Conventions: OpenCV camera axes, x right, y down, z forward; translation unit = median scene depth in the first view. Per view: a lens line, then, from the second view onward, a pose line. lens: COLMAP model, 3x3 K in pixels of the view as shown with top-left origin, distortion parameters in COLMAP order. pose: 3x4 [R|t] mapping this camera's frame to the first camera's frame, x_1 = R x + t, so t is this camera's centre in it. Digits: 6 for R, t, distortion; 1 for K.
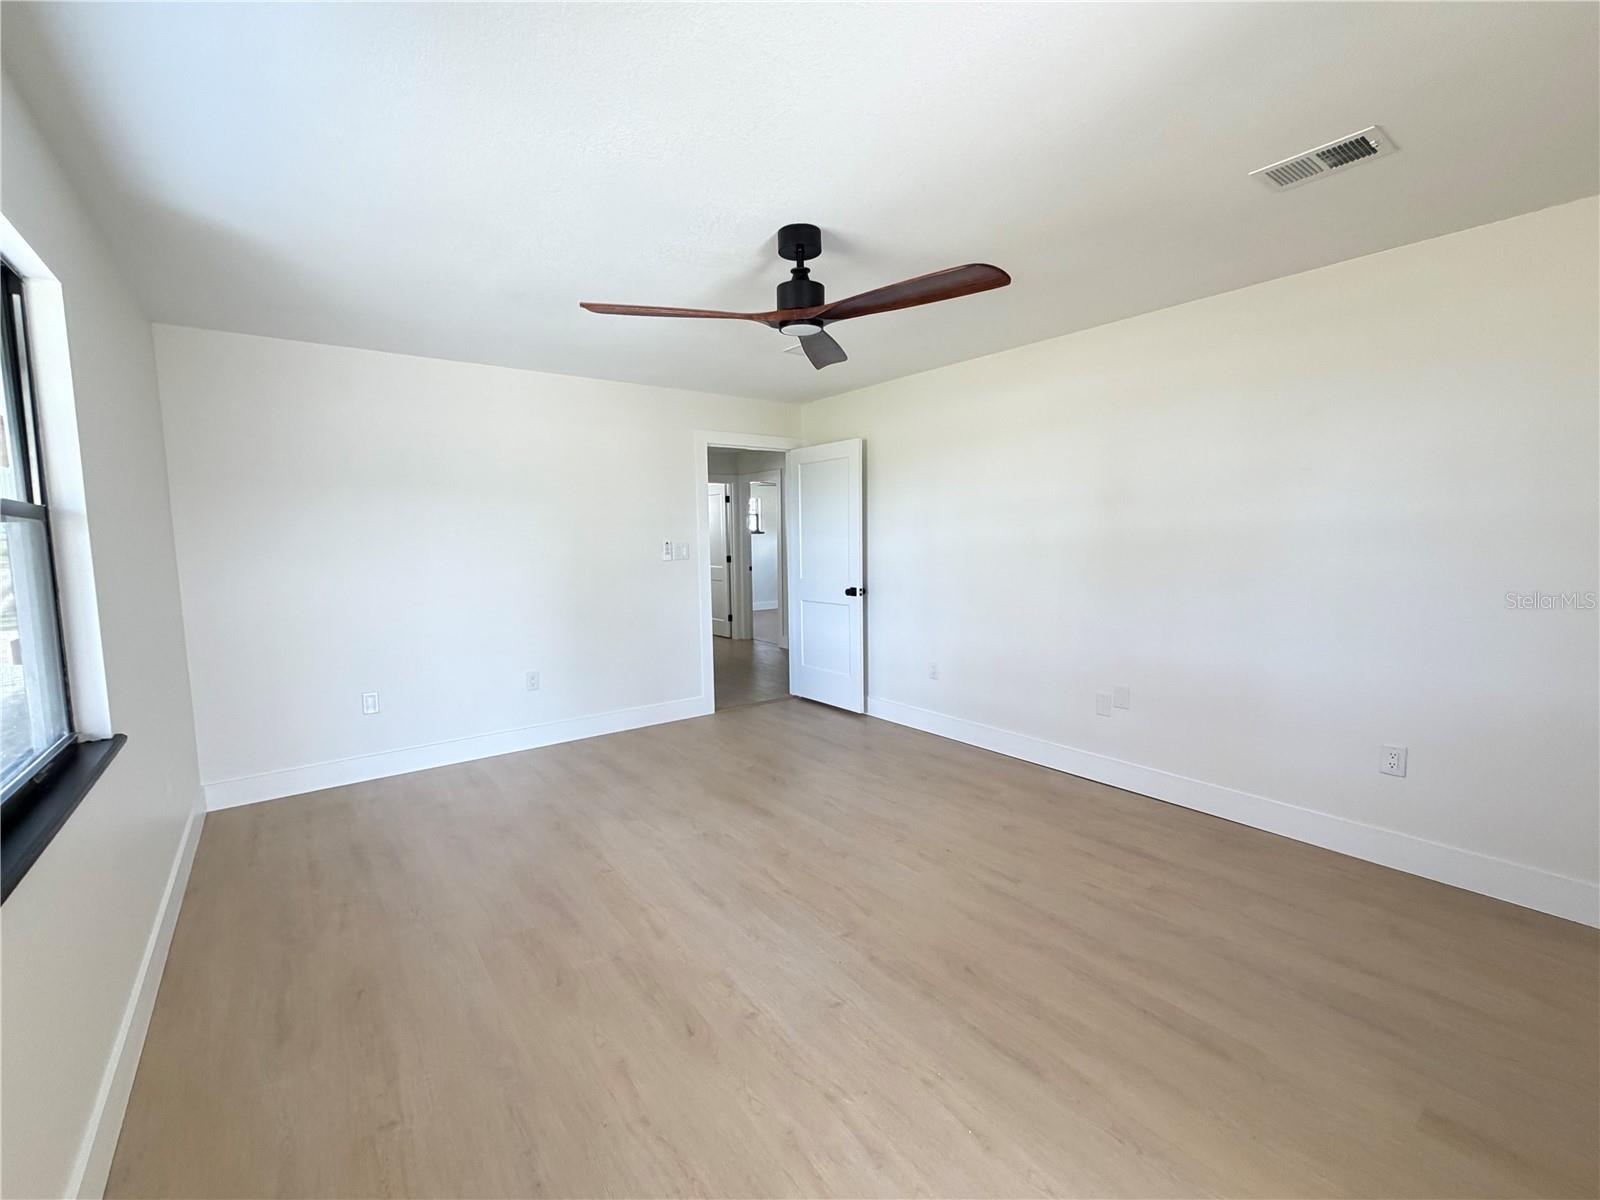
lens RADIAL K [[684.6, 0, 800.0], [0, 684.6, 600.0], [0, 0, 1]] dist [0.000296, -0.000611]
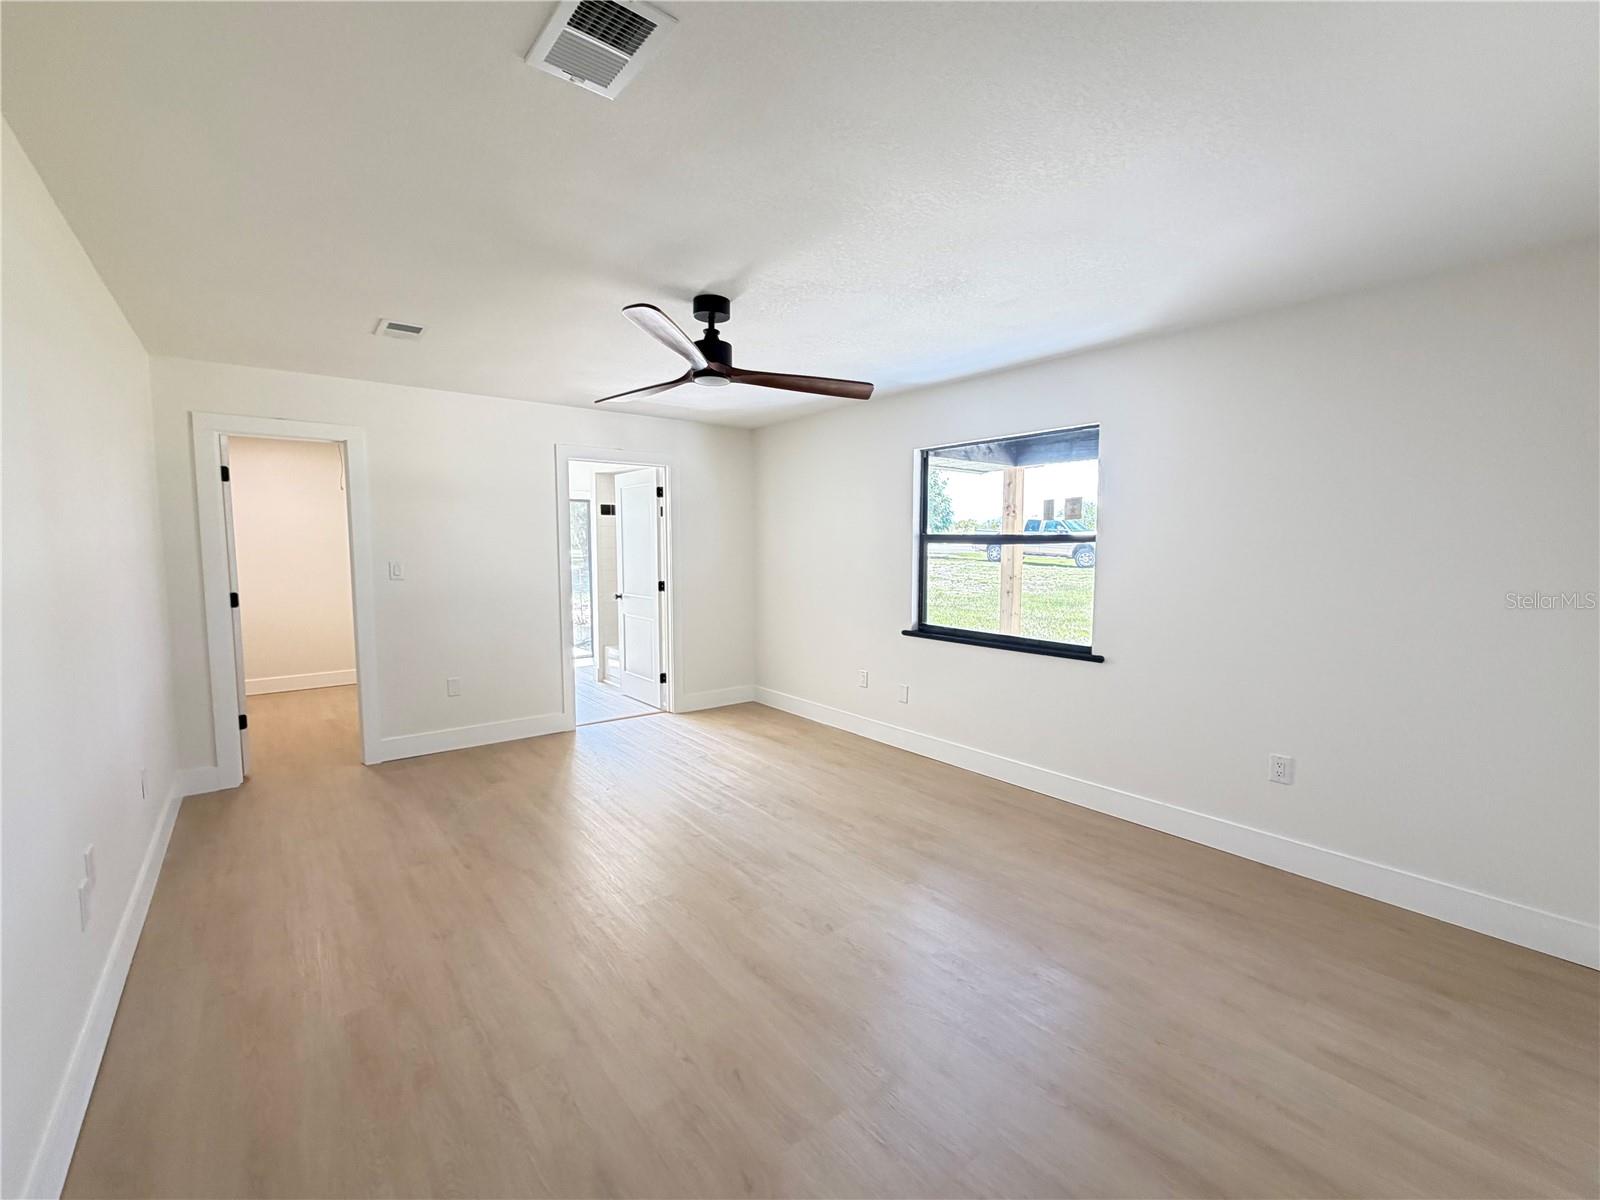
lens RADIAL K [[684.6, 0, 800.0], [0, 684.6, 600.0], [0, 0, 1]] dist [0.000296, -0.000611]
pose [[-0.999780, 0.014474, -0.015151, -0.126569], [0.011406, 0.982502, 0.185903, -0.244112], [0.017577, 0.185689, -0.982451, 2.243966]]
